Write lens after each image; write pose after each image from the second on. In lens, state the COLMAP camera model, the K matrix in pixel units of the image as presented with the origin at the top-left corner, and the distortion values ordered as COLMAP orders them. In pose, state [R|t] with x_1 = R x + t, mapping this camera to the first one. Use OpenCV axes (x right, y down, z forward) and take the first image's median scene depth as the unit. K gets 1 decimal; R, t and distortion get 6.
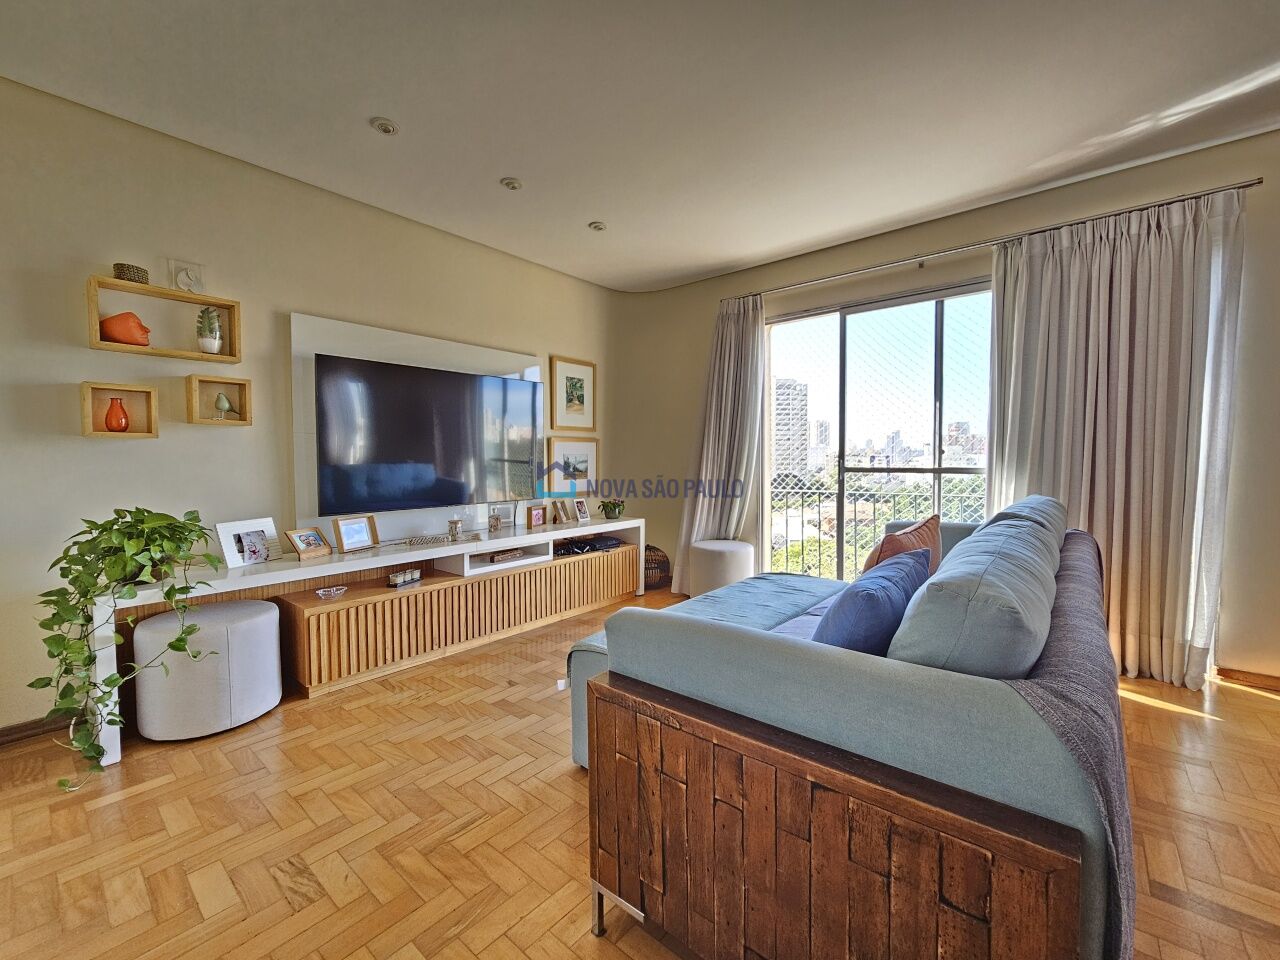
lens RADIAL K [[529.5, 0, 642.0], [0, 529.5, 476.9], [0, 0, 1]] dist [0.010295, -0.000623]
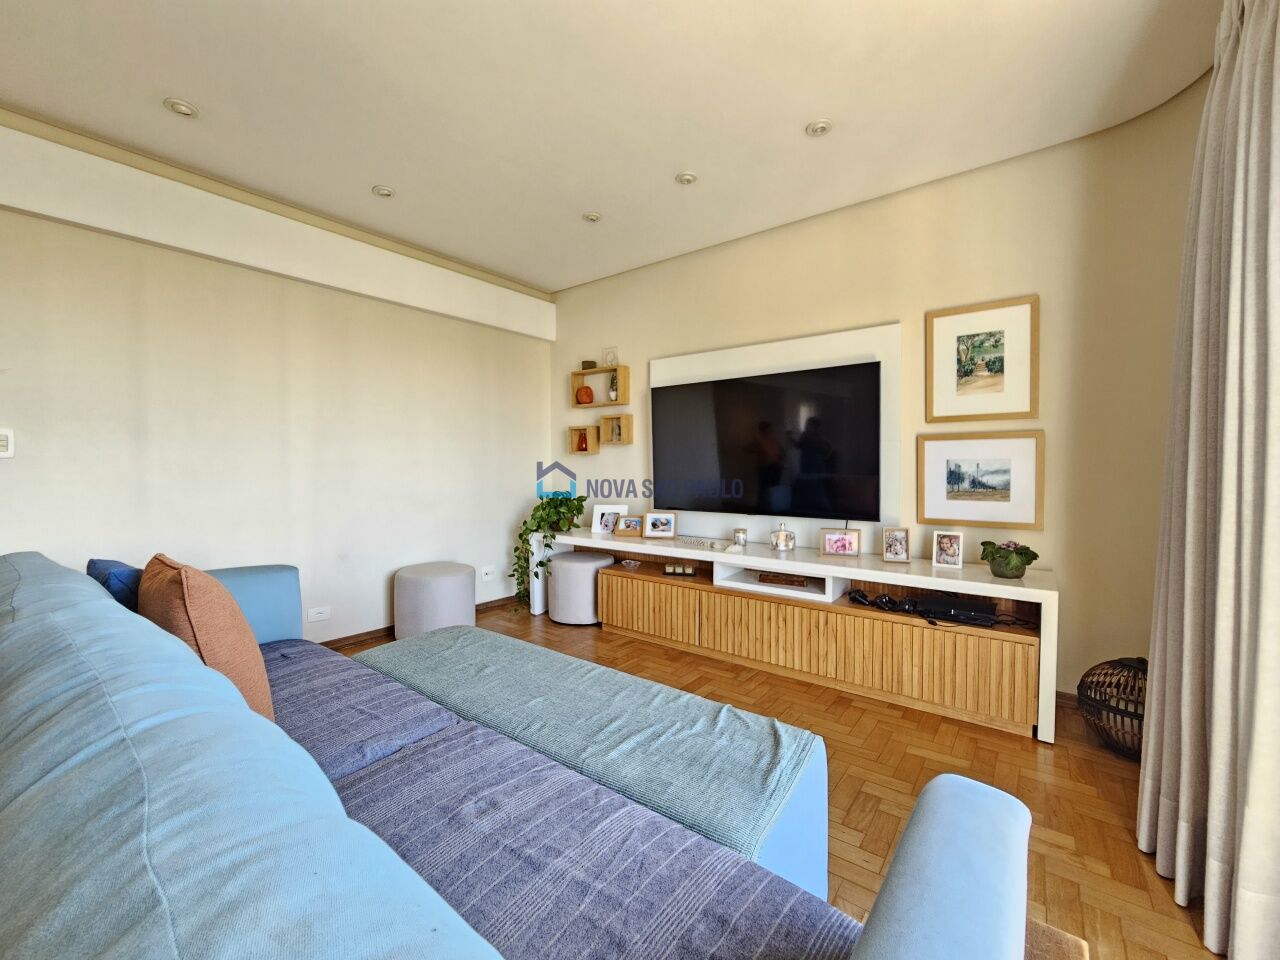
lens RADIAL K [[529.5, 0, 642.0], [0, 529.5, 476.9], [0, 0, 1]] dist [0.010295, -0.000623]
pose [[0.041490, 0.033305, -0.998584, 0.999780], [-0.028996, 0.999063, 0.032116, -0.066468], [0.998718, 0.027623, 0.042417, 1.253839]]
